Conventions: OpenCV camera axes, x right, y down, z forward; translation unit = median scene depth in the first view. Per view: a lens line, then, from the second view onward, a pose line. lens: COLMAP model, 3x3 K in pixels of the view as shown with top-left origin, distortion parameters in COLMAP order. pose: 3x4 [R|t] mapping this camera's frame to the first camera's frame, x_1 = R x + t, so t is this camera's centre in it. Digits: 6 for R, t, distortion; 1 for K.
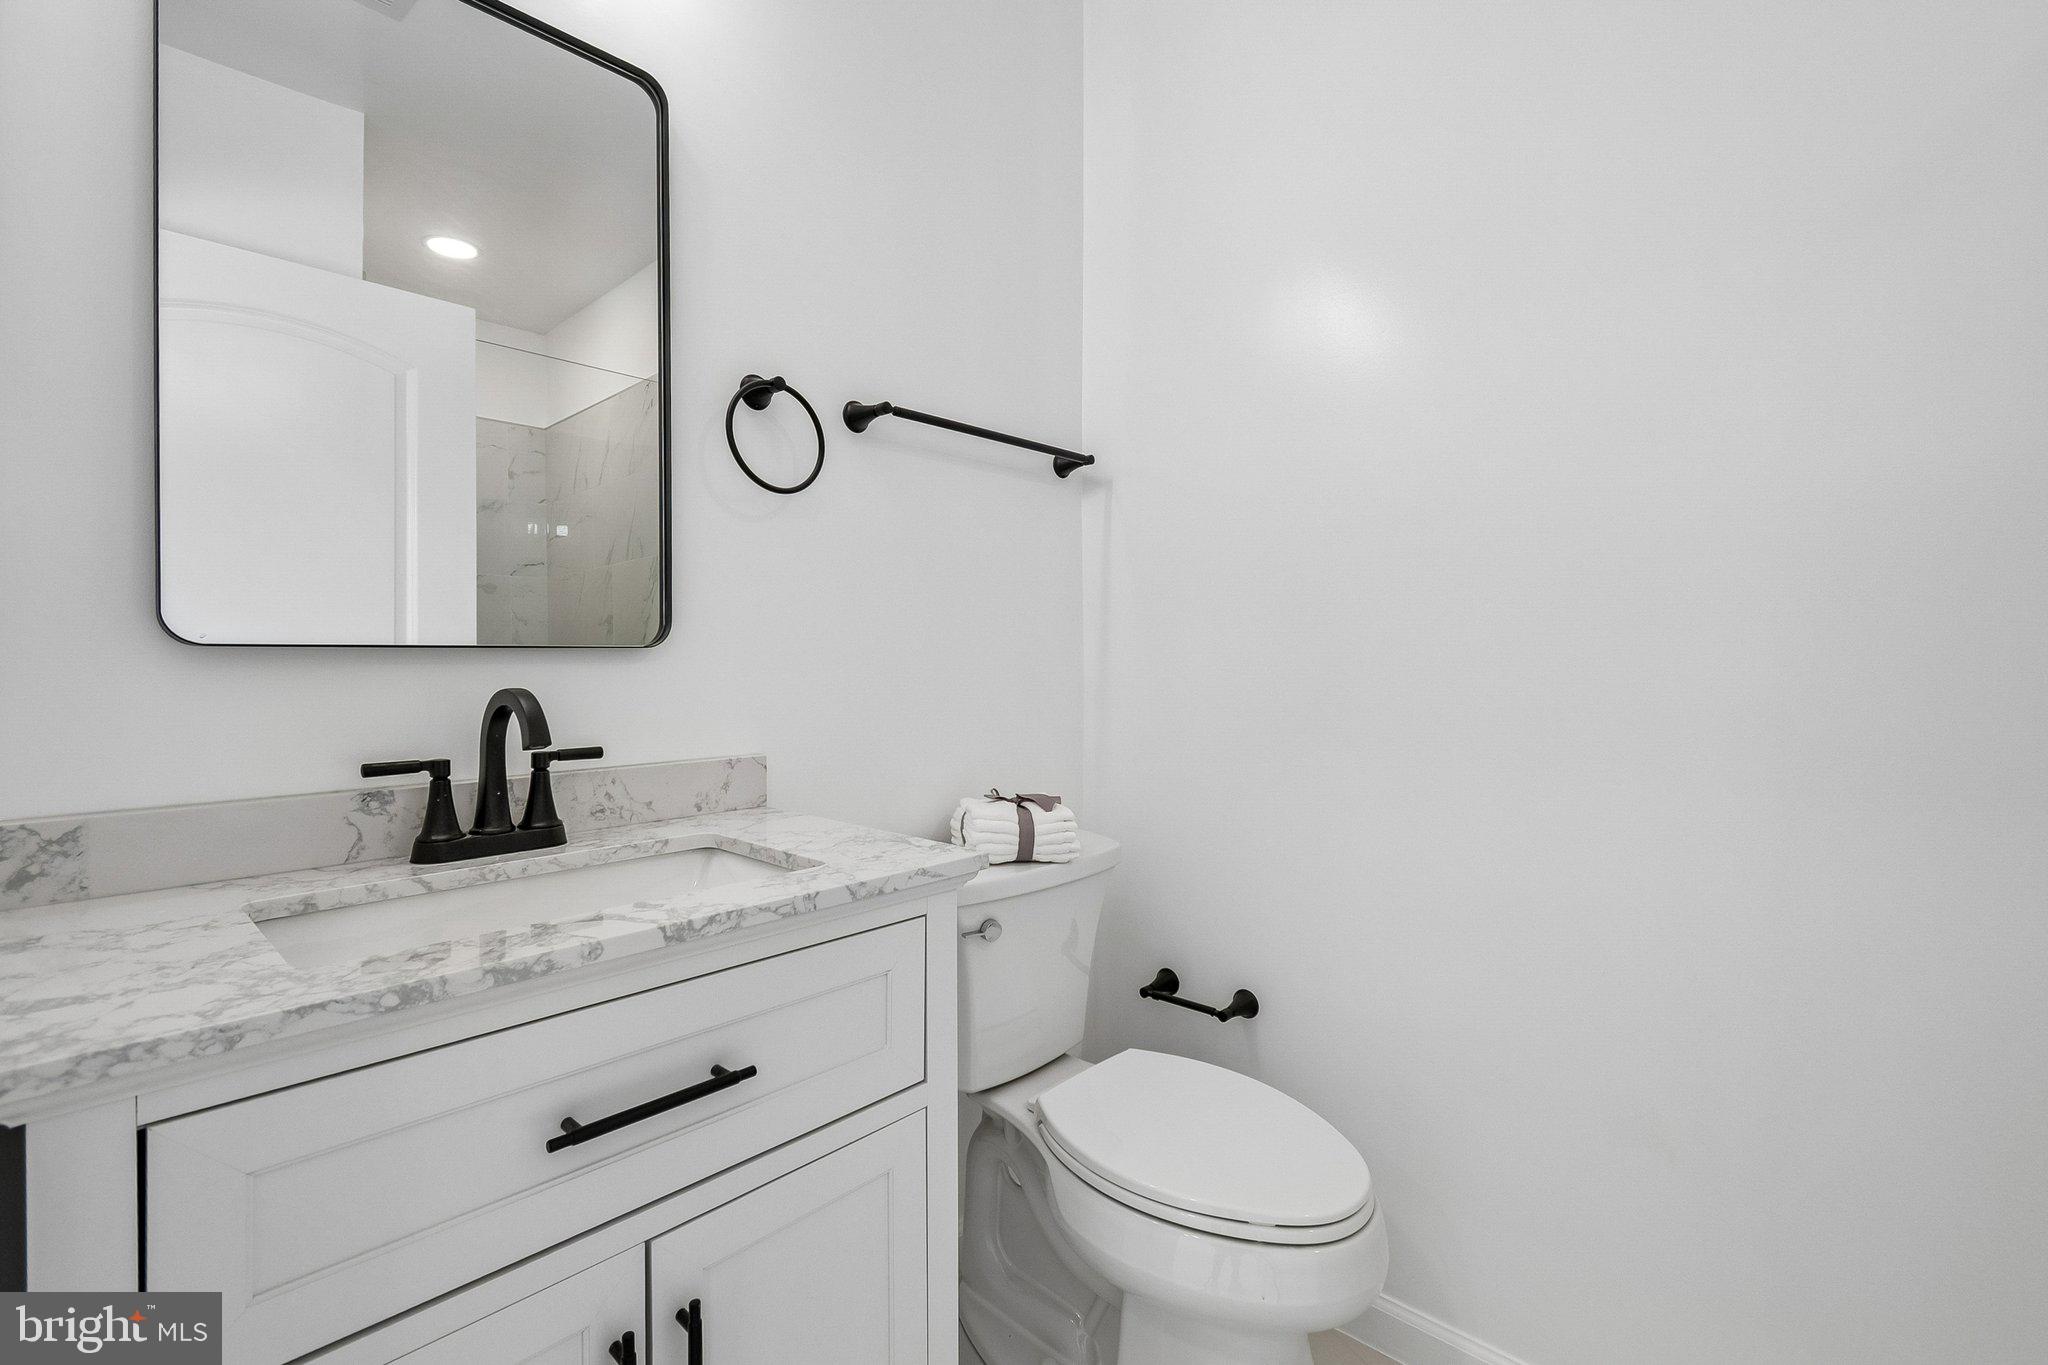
lens RADIAL K [[877.5, 0, 1003.6], [0, 877.5, 670.1], [0, 0, 1]] dist [-0.001718, 0.000058]
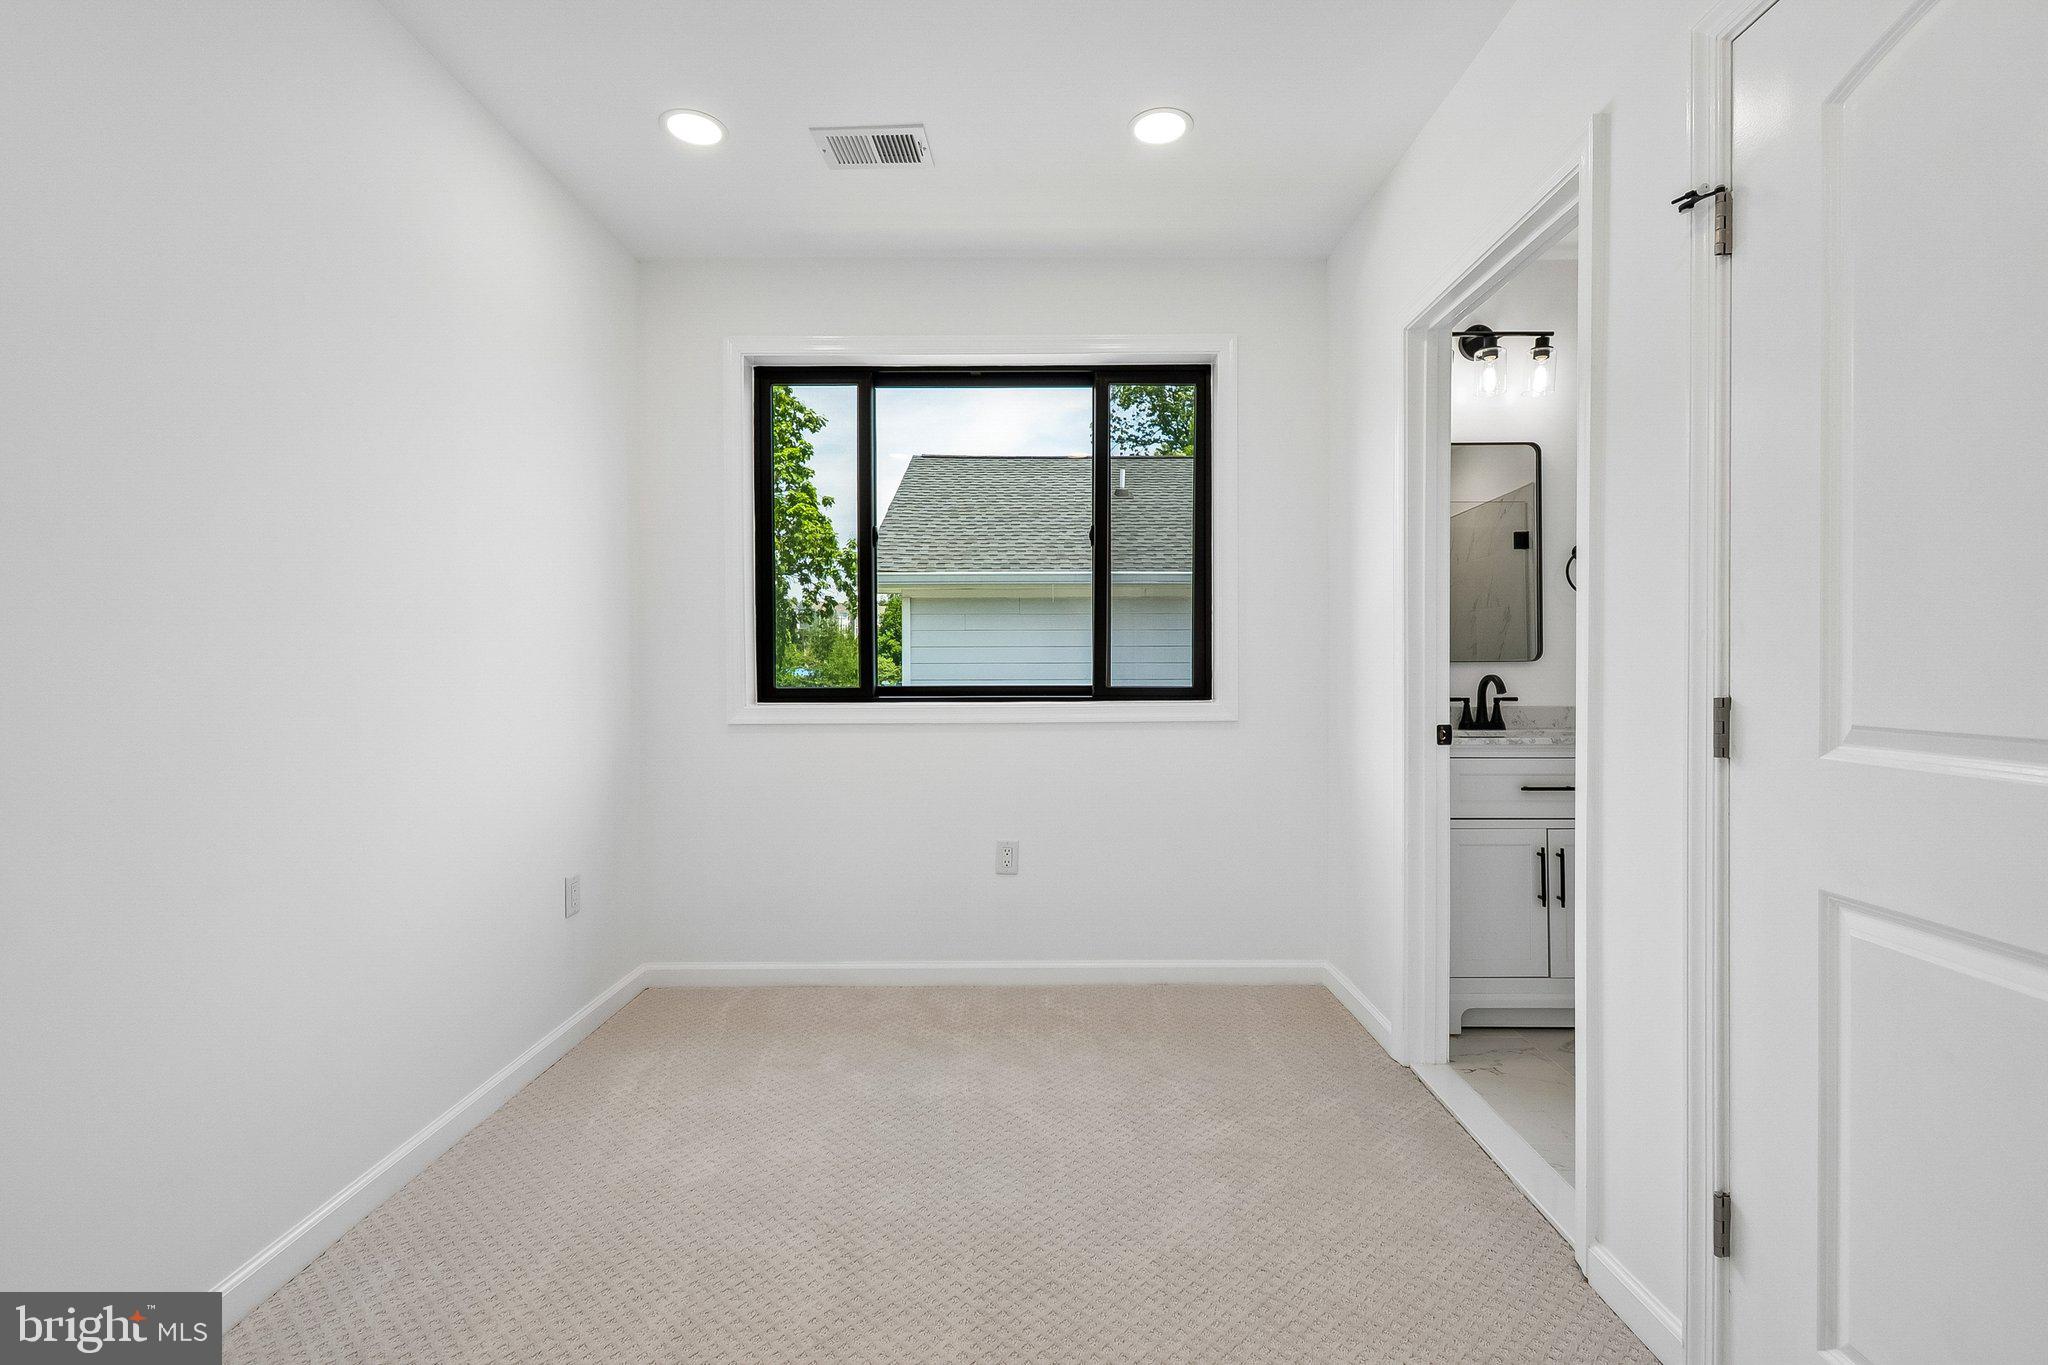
lens RADIAL K [[920.2, 0, 1025.4], [0, 920.2, 689.0], [0, 0, 1]] dist [0.003536, 0.000030]
pose [[0.694903, 0.000080, -0.719103, 0.706857], [-0.000271, 1.000000, -0.000150, 0.081664], [0.719103, 0.000299, 0.694903, -2.733519]]
